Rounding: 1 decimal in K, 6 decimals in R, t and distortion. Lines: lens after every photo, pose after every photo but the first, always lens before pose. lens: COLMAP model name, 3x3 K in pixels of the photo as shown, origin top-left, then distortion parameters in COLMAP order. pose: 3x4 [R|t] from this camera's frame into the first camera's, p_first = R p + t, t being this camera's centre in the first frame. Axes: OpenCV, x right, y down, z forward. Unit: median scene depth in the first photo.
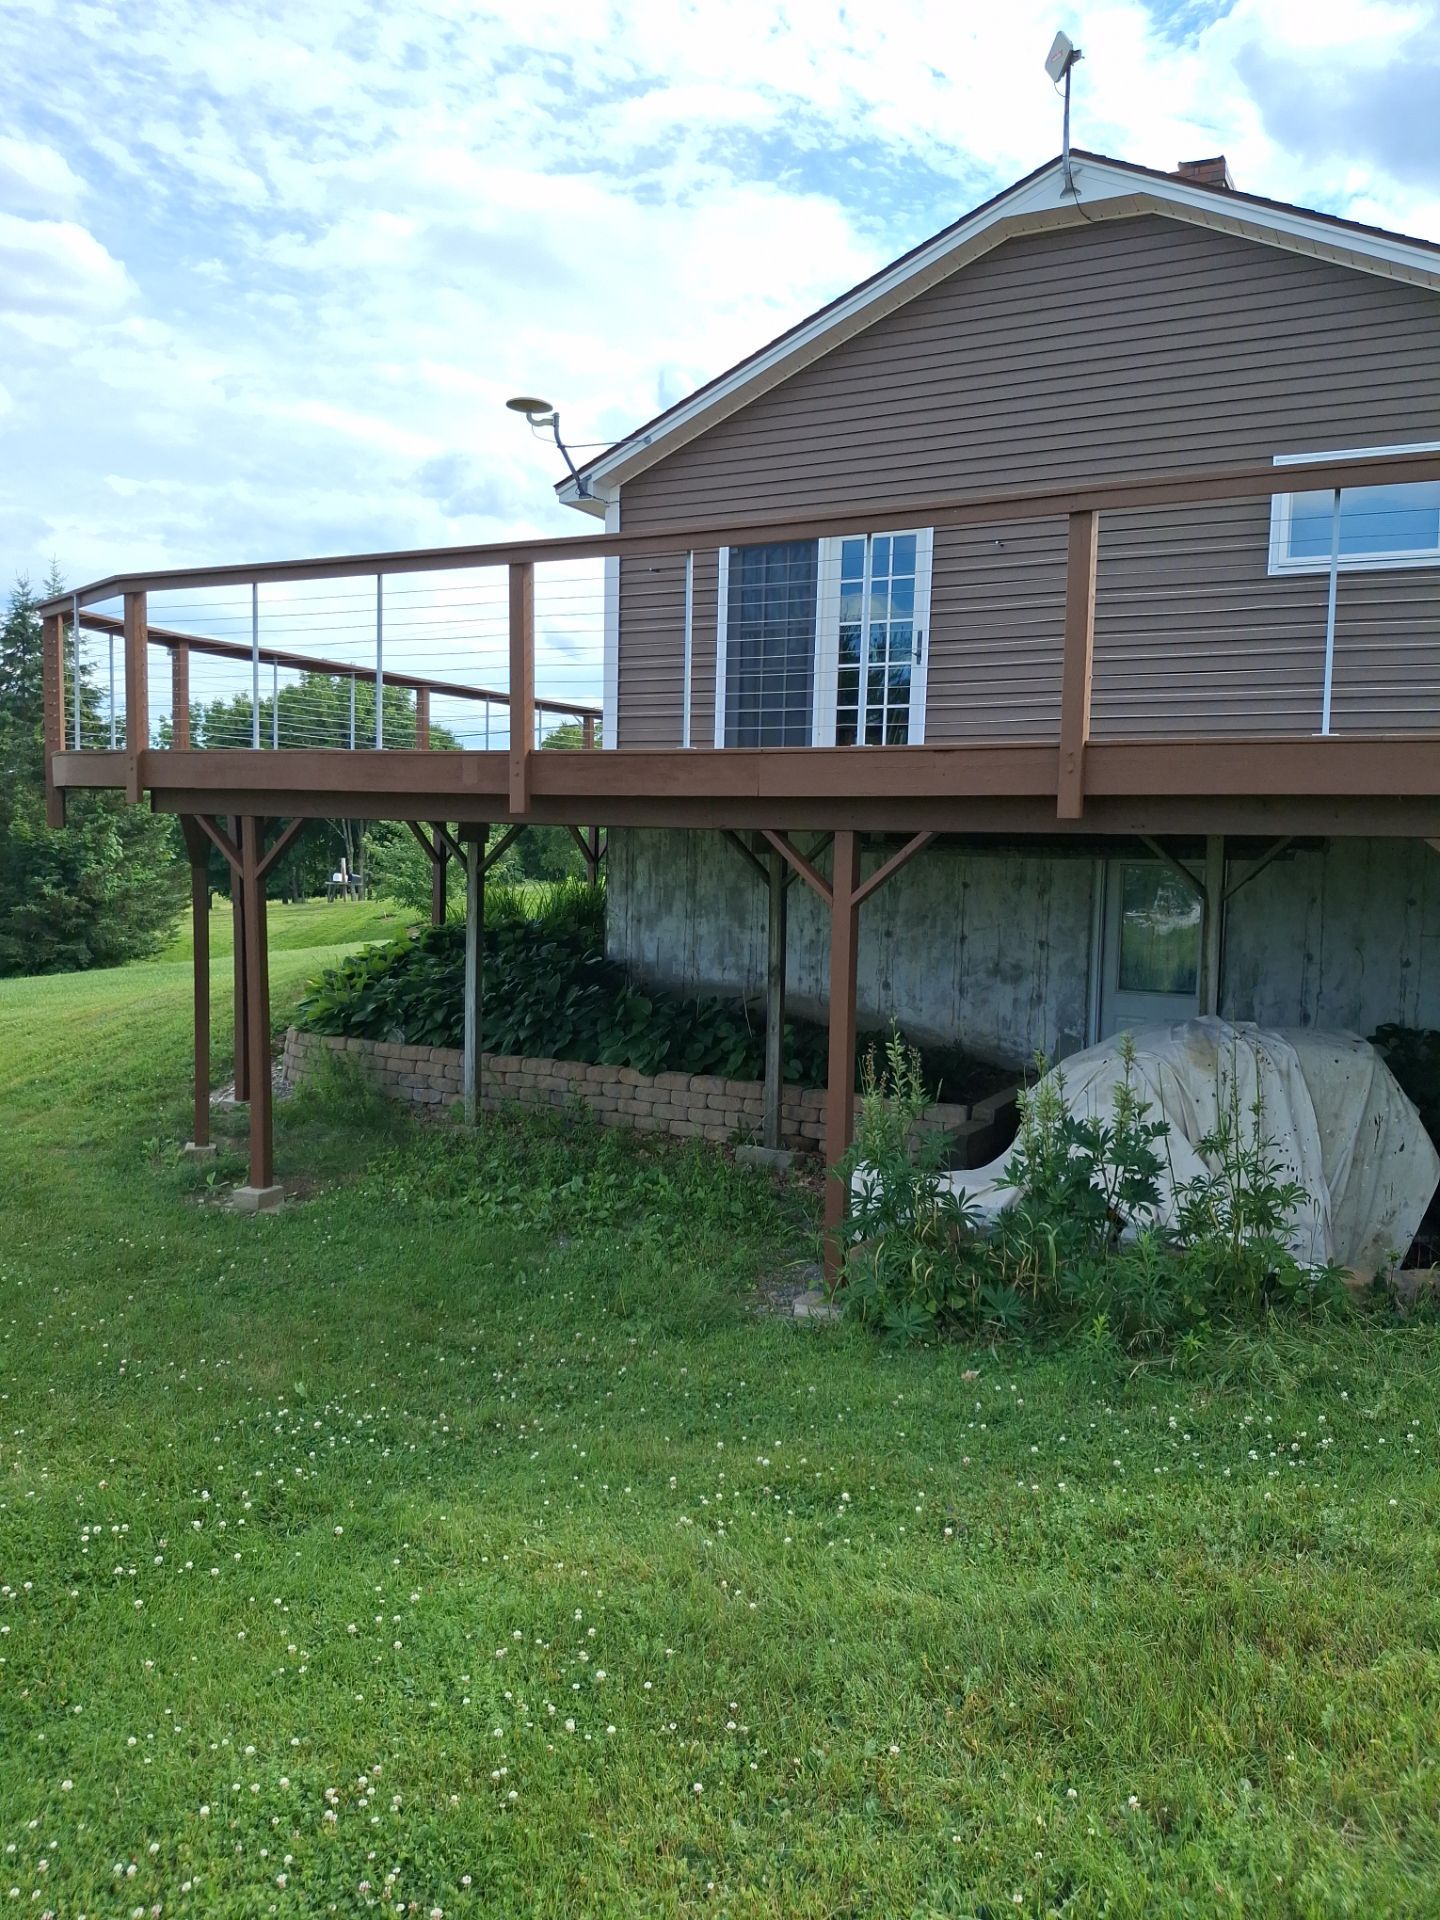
lens RADIAL K [[1414.0, 0, 738.9], [0, 1414.0, 990.9], [0, 0, 1]] dist [0.001817, -0.028287]
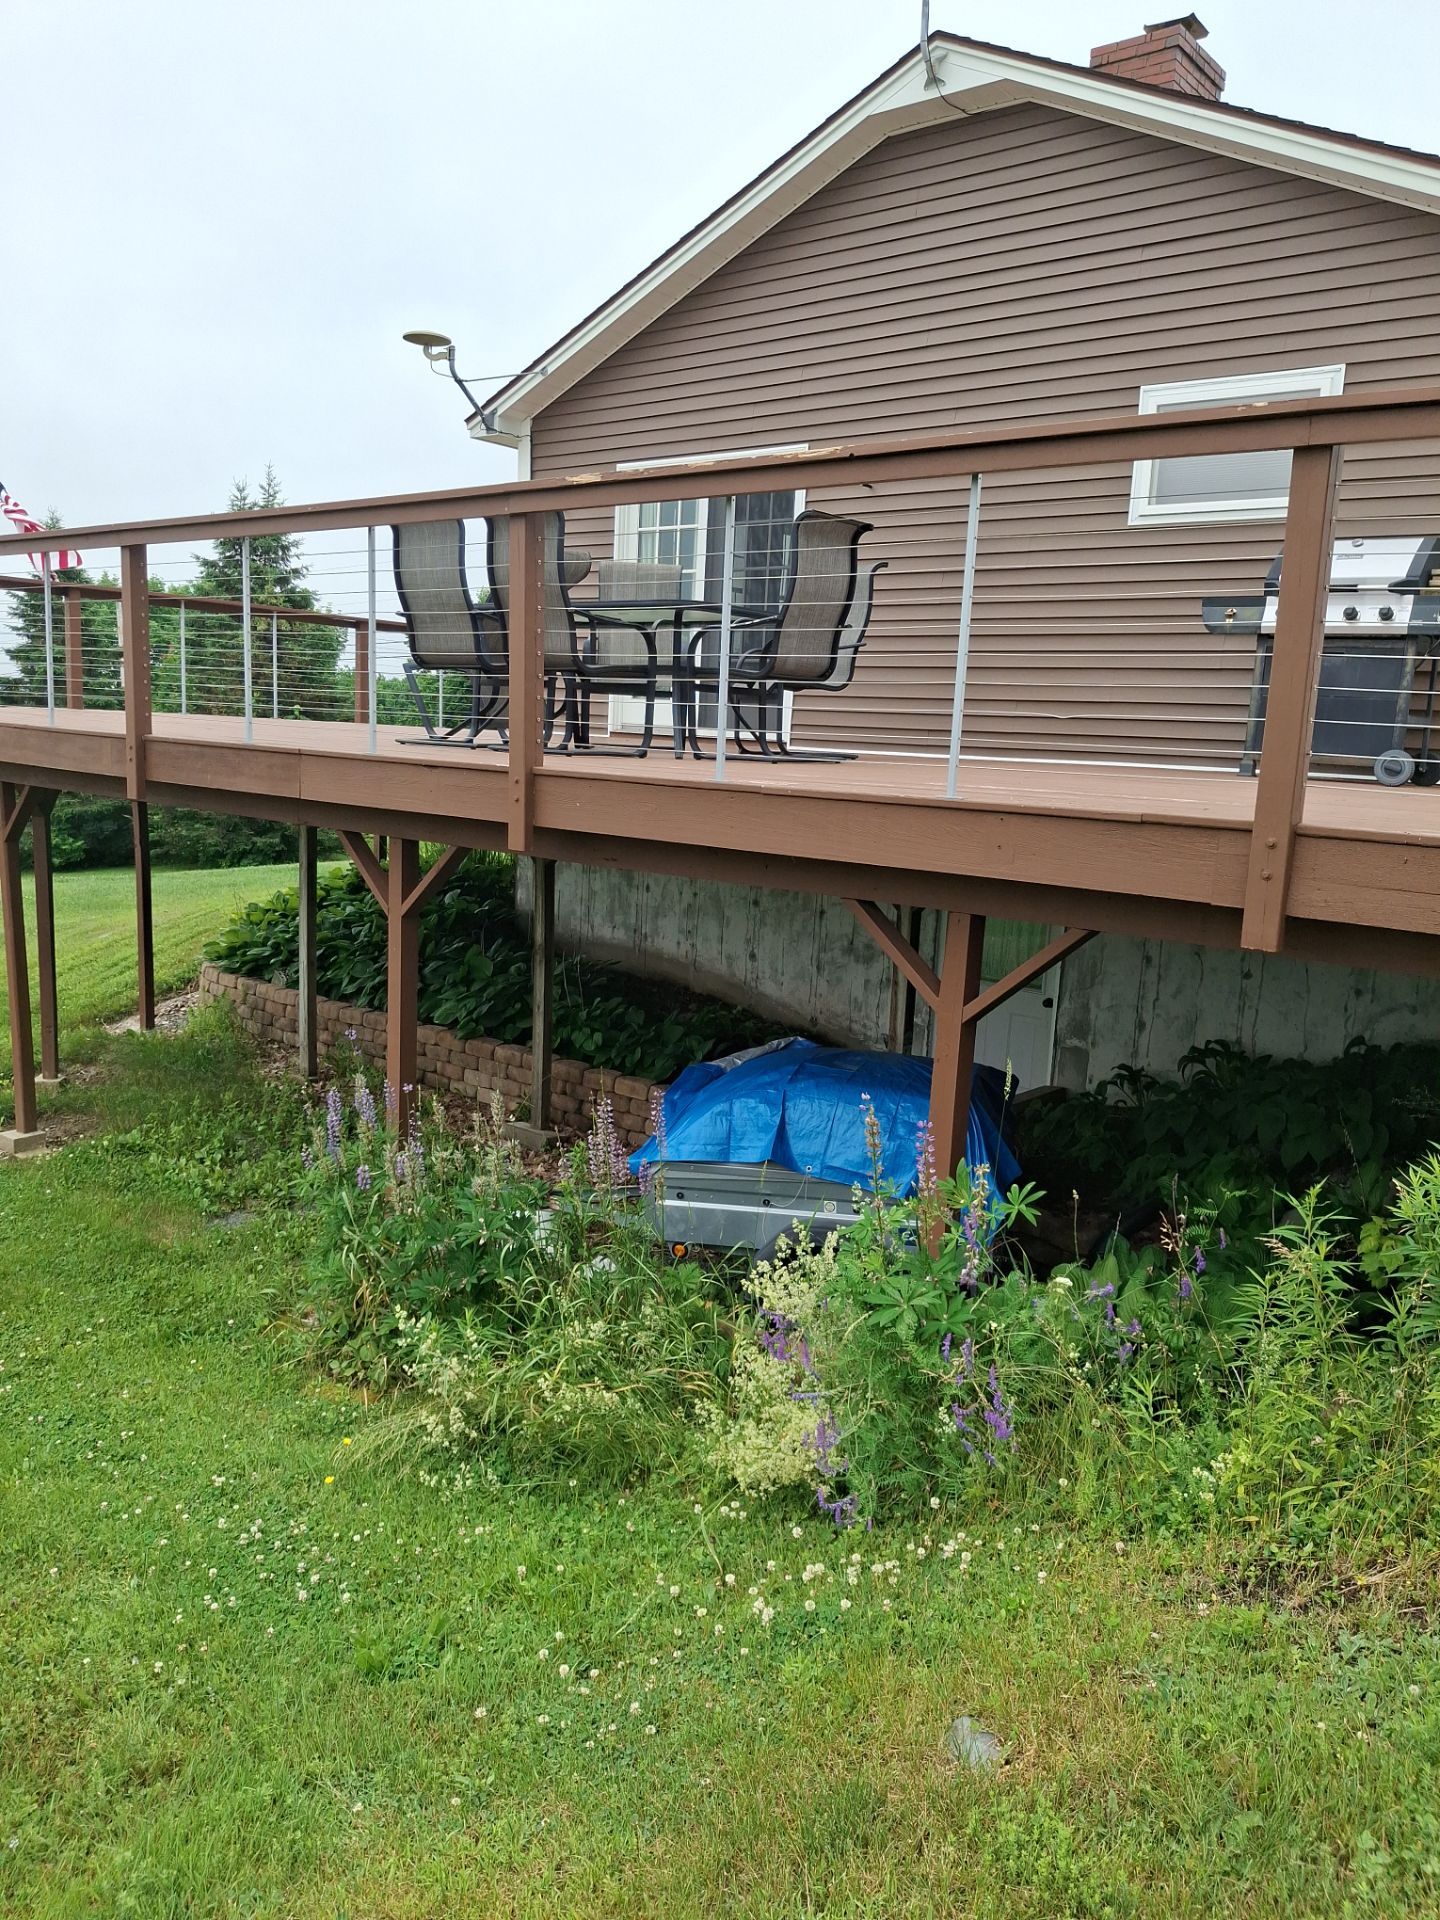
lens RADIAL K [[1404.9, 0, 907.7], [0, 1404.9, 965.3], [0, 0, 1]] dist [0.092166, -0.174510]
pose [[0.979491, 0.059573, -0.192477, 0.399358], [-0.046029, 0.996189, 0.074087, -0.074679], [0.196157, -0.063708, 0.978501, 0.083144]]
